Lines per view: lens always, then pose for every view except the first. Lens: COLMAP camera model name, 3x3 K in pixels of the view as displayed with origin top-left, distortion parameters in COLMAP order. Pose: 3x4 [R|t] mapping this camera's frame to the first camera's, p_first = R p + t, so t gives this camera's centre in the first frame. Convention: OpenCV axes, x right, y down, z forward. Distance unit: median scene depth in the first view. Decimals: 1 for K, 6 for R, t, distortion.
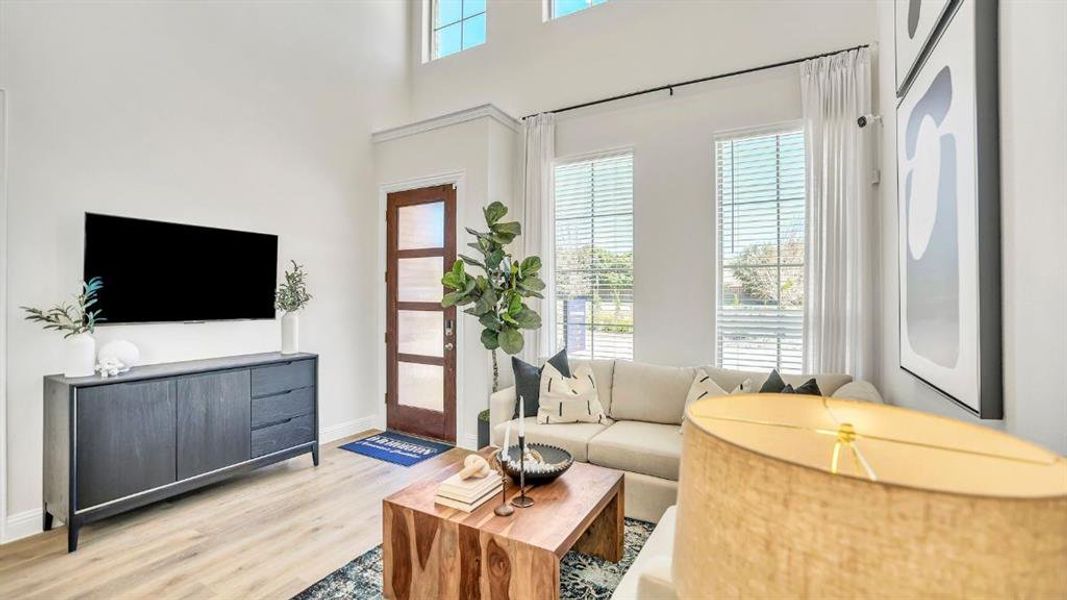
lens RADIAL K [[456.0, 0, 528.9], [0, 456.0, 295.6], [0, 0, 1]] dist [-0.039148, 0.012080]
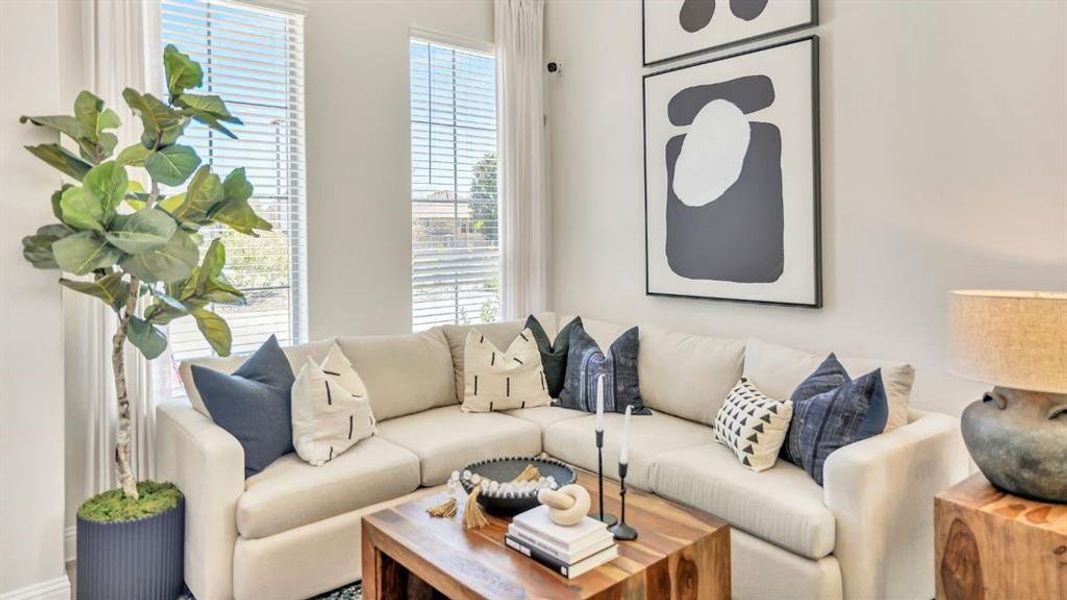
lens RADIAL K [[678.3, 0, 525.8], [0, 678.3, 237.7], [0, 0, 1]] dist [0.001636, 0.026008]
pose [[0.348286, -0.013168, 0.937296, -0.569539], [0.012519, 0.999877, 0.009395, -0.006832], [-0.937305, 0.008462, 0.348408, 0.384065]]
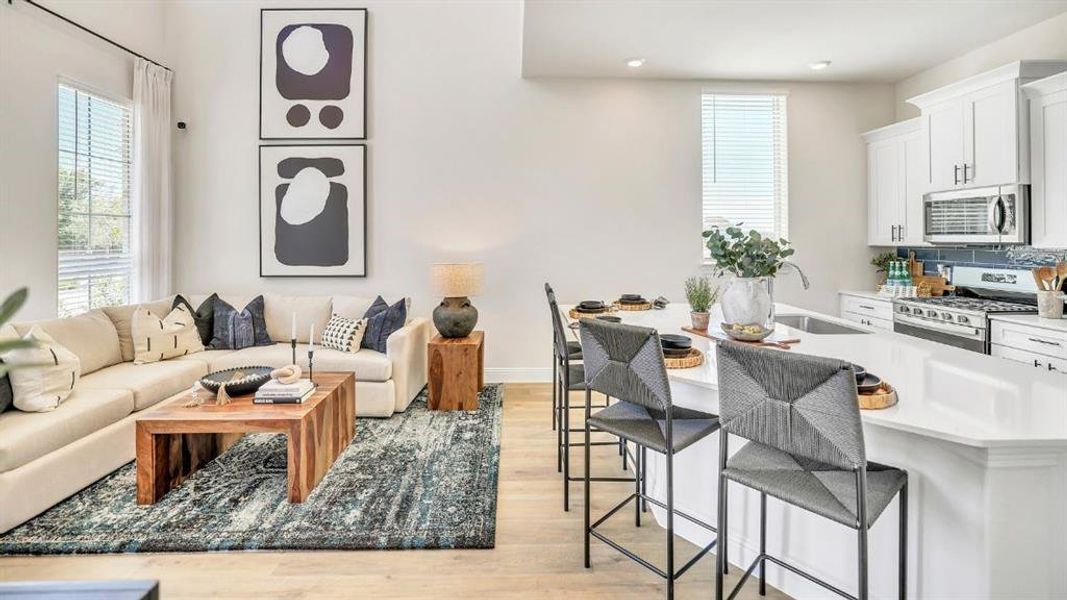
lens RADIAL K [[456.0, 0, 523.4], [0, 456.0, 237.5], [0, 0, 1]] dist [-0.039148, 0.012080]
pose [[-0.507354, -0.000016, 0.861737, -0.855605], [0.001902, 0.999998, 0.001138, -0.007550], [-0.861735, 0.002216, -0.507353, 0.579080]]
